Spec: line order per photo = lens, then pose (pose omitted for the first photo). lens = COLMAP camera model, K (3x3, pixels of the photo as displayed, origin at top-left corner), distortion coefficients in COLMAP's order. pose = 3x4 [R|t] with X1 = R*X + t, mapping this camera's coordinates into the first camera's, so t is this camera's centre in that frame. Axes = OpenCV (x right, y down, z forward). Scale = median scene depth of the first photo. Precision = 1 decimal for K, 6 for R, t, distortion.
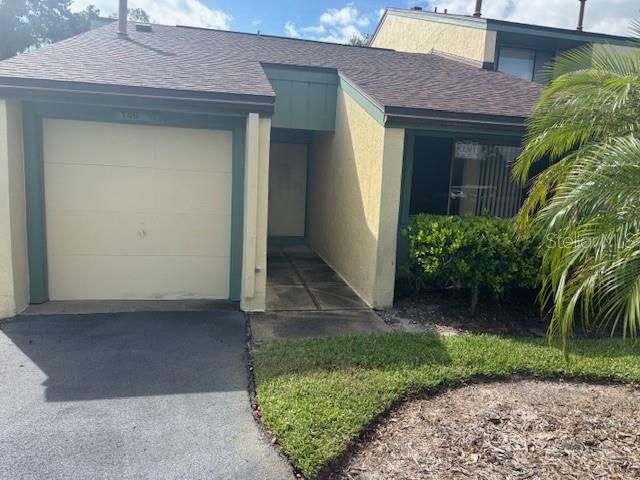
lens RADIAL K [[496.9, 0, 320.0], [0, 496.9, 240.0], [0, 0, 1]] dist [0.002959, 0.004910]
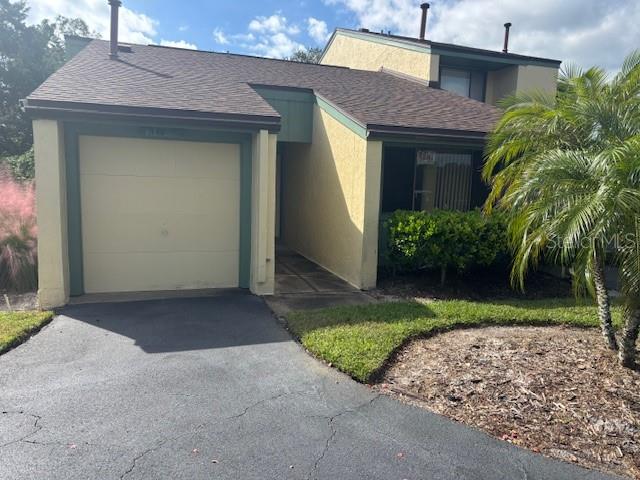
lens RADIAL K [[496.9, 0, 320.0], [0, 496.9, 240.0], [0, 0, 1]] dist [0.002959, 0.004910]
pose [[0.992275, -0.031650, 0.119952, -0.155636], [0.033635, 0.999328, -0.014557, 0.037416], [-0.119411, 0.018479, 0.992673, -0.227312]]
